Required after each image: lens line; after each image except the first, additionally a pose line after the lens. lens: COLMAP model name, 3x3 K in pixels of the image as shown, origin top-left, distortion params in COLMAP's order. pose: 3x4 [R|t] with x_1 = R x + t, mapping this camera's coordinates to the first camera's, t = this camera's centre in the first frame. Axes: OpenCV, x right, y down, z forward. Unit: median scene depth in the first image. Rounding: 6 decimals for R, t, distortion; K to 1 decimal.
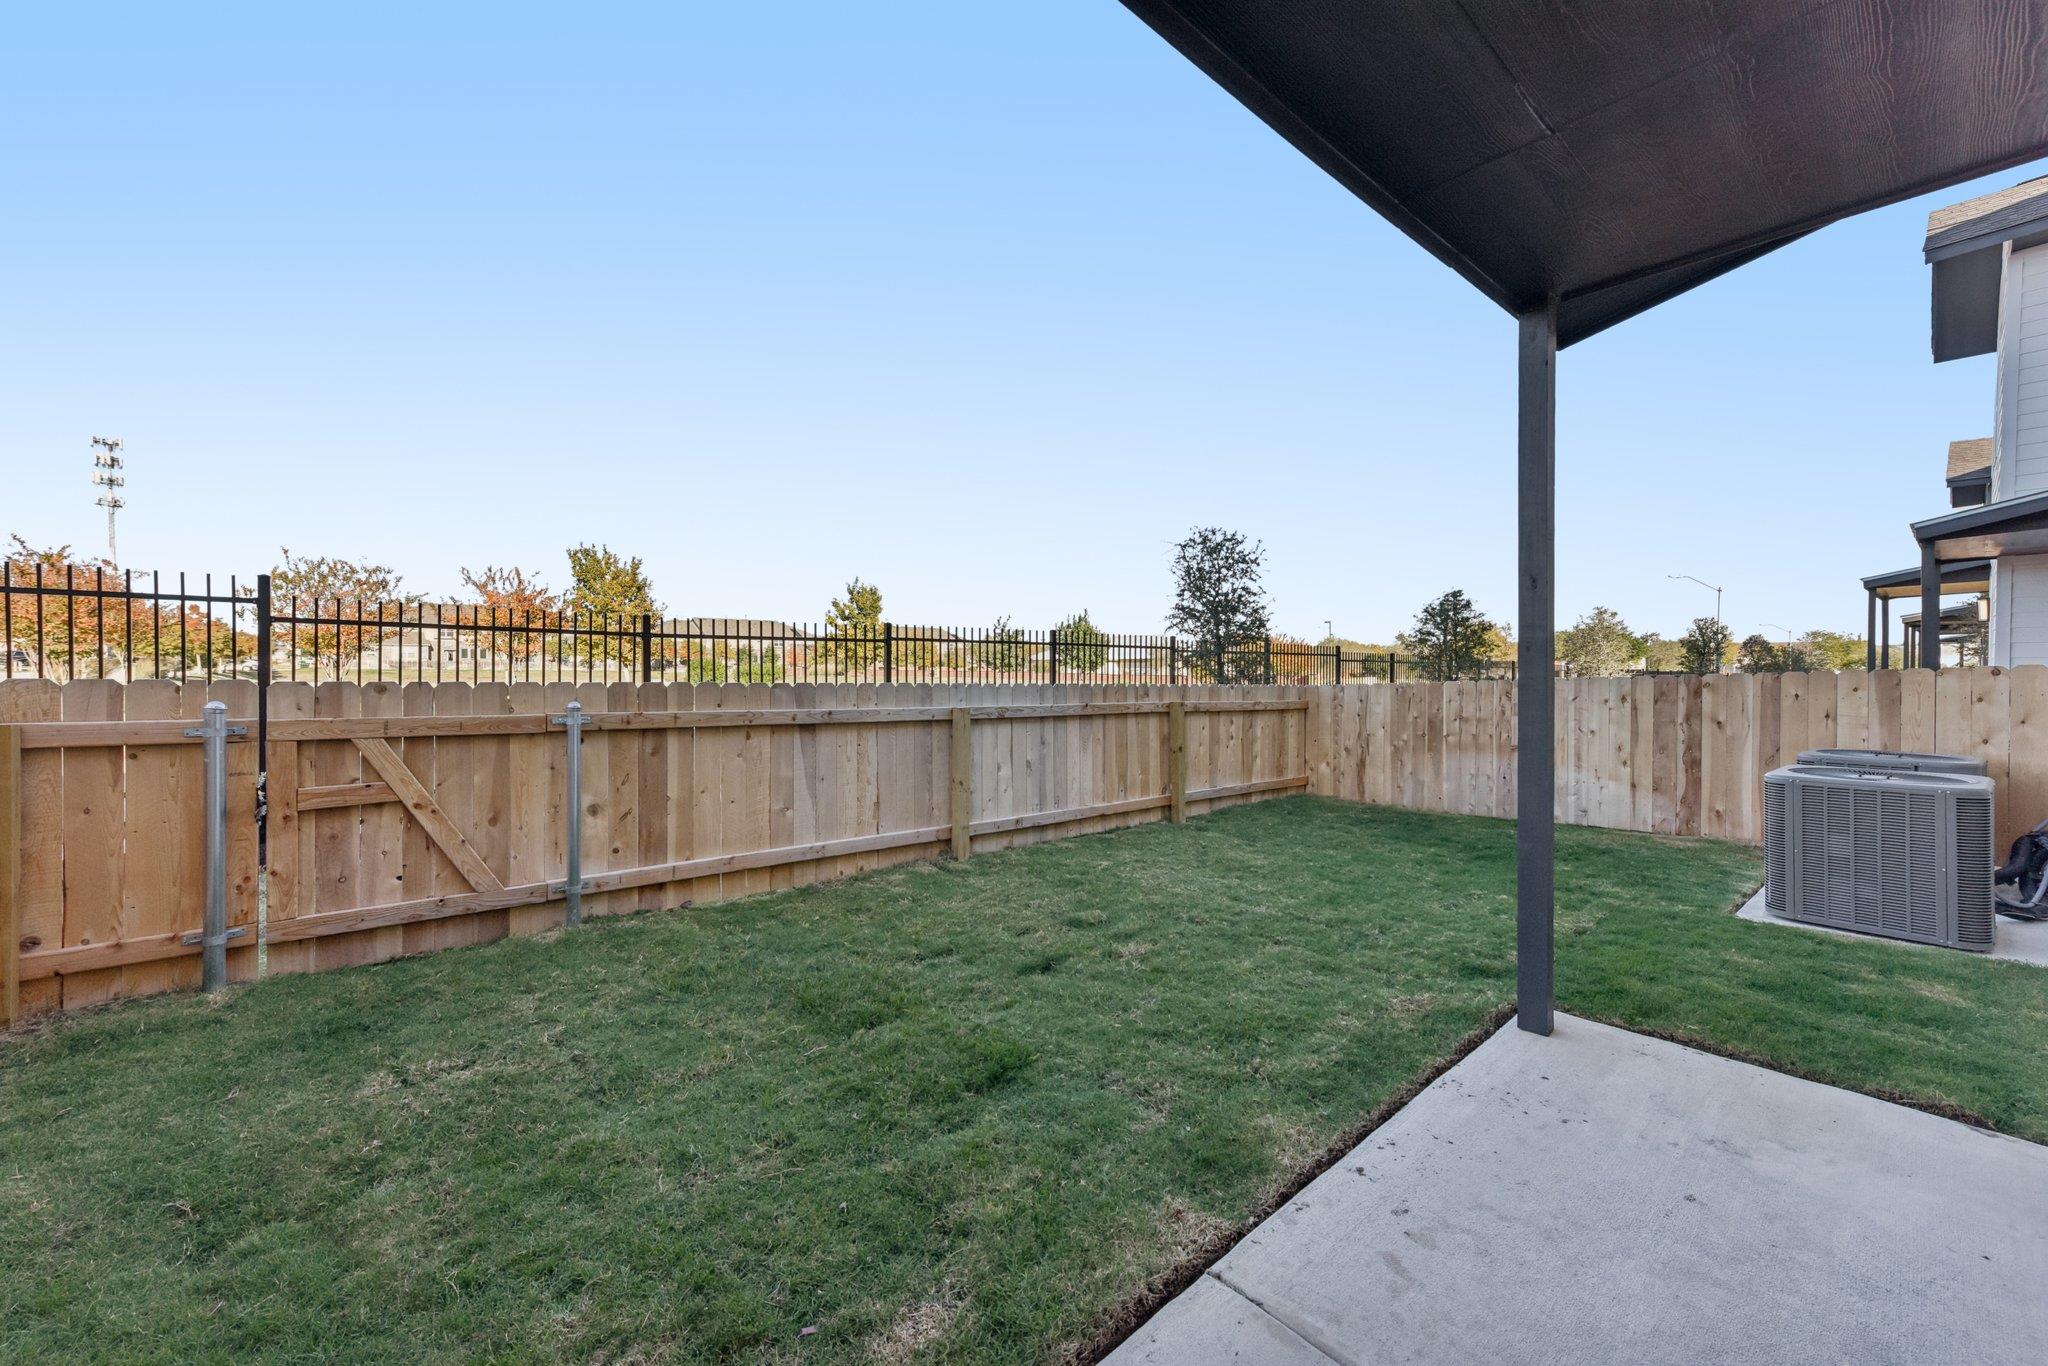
lens RADIAL K [[817.4, 0, 1034.8], [0, 817.4, 674.0], [0, 0, 1]] dist [0.008795, -0.000850]
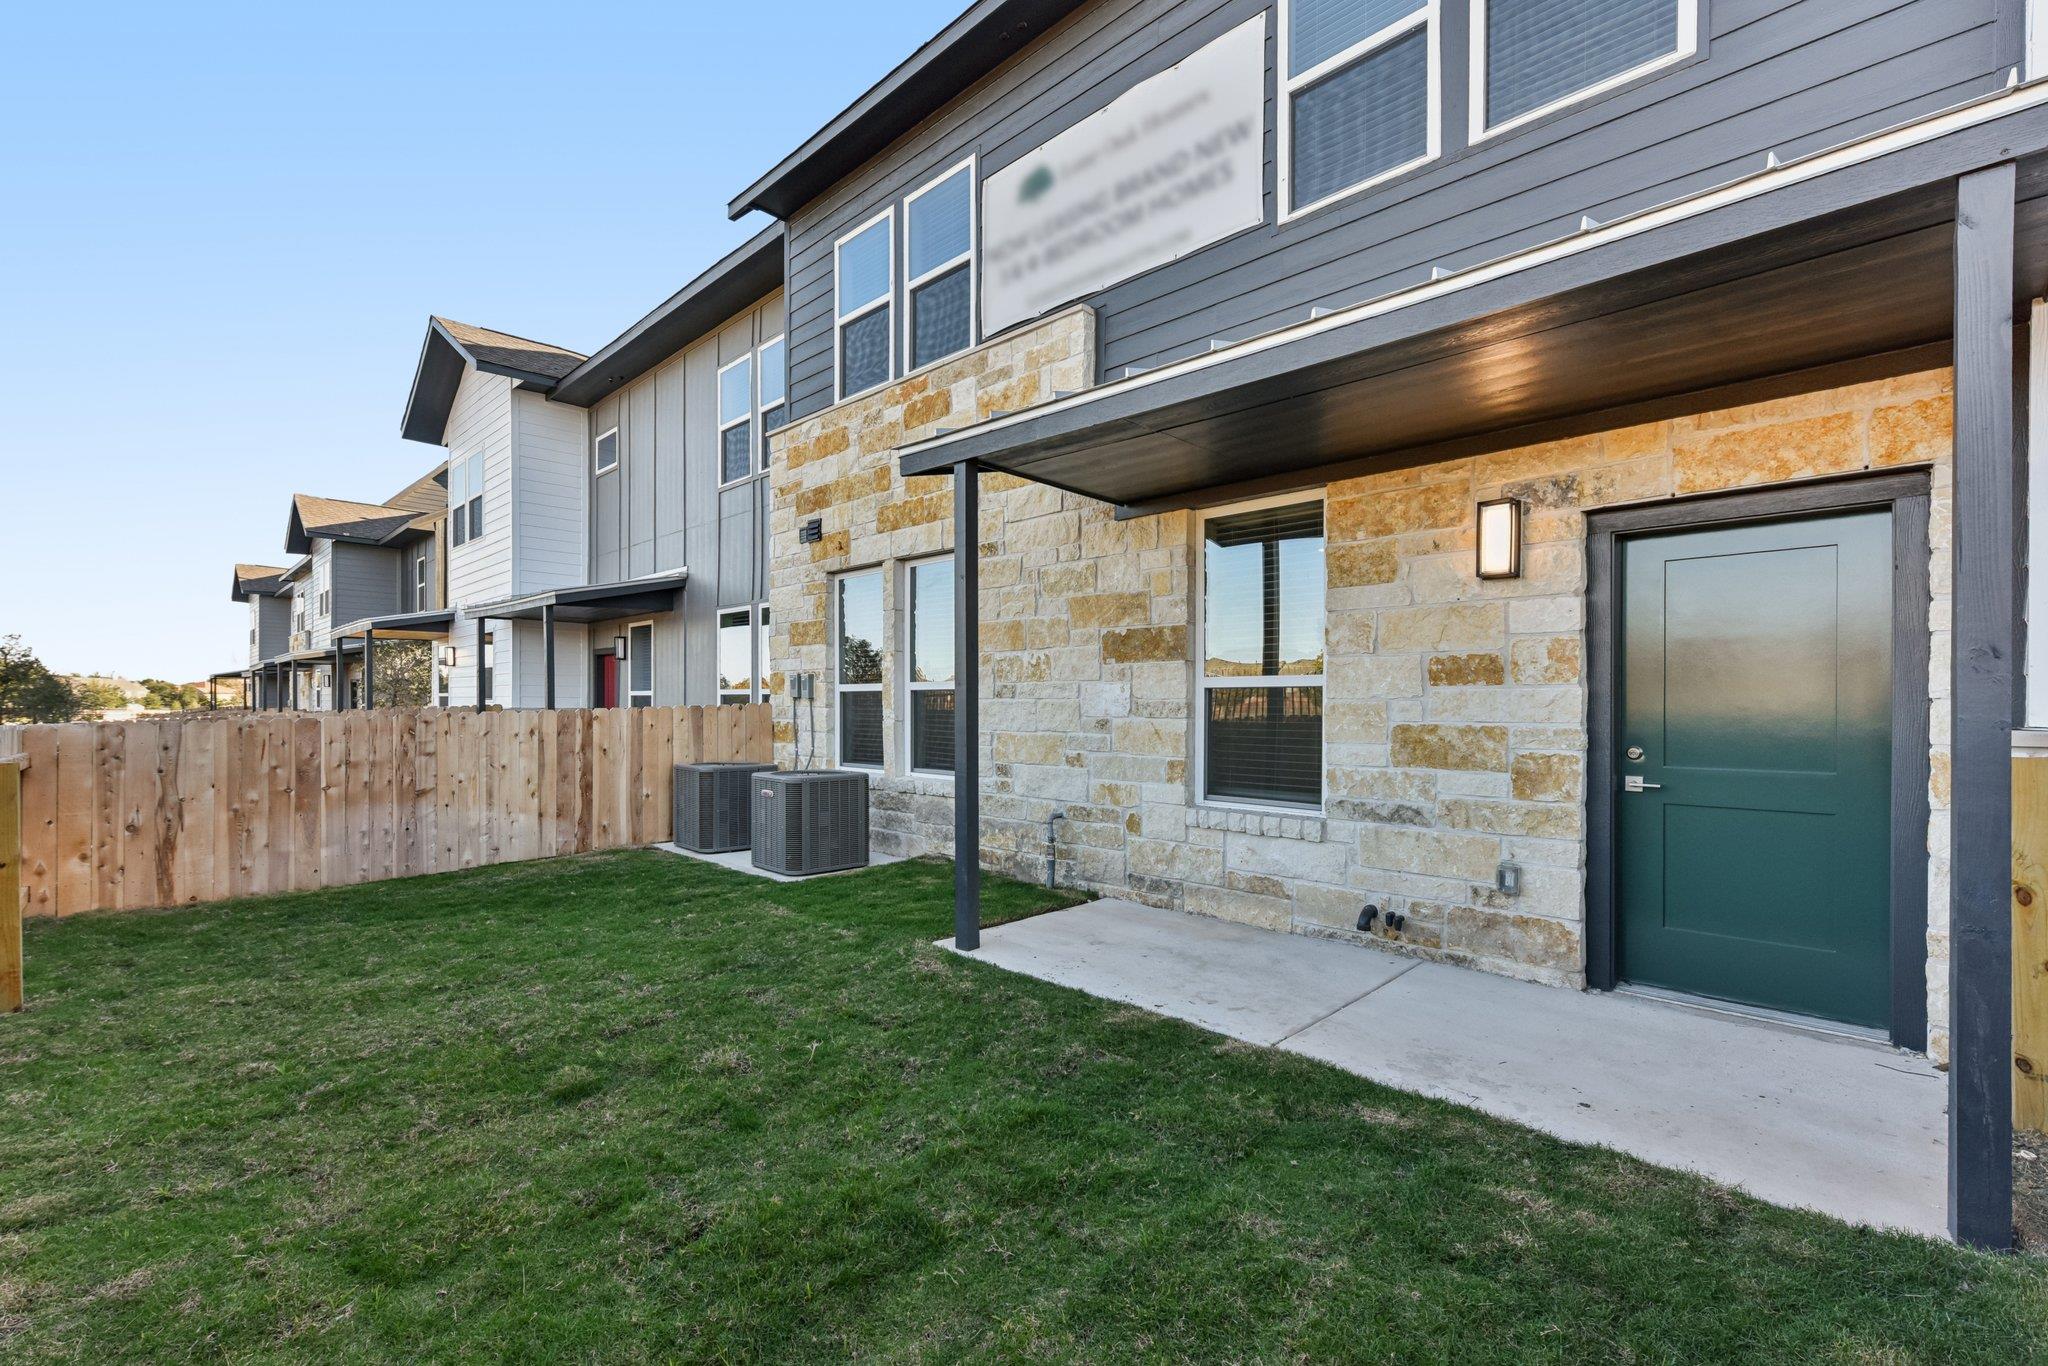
lens RADIAL K [[862.7, 0, 1064.1], [0, 862.7, 721.8], [0, 0, 1]] dist [0.009693, 0.000022]
pose [[-0.107595, -0.011505, 0.994128, -0.434643], [-0.002692, 0.999933, 0.011280, 0.003119], [-0.994191, -0.001462, -0.107619, 0.455077]]
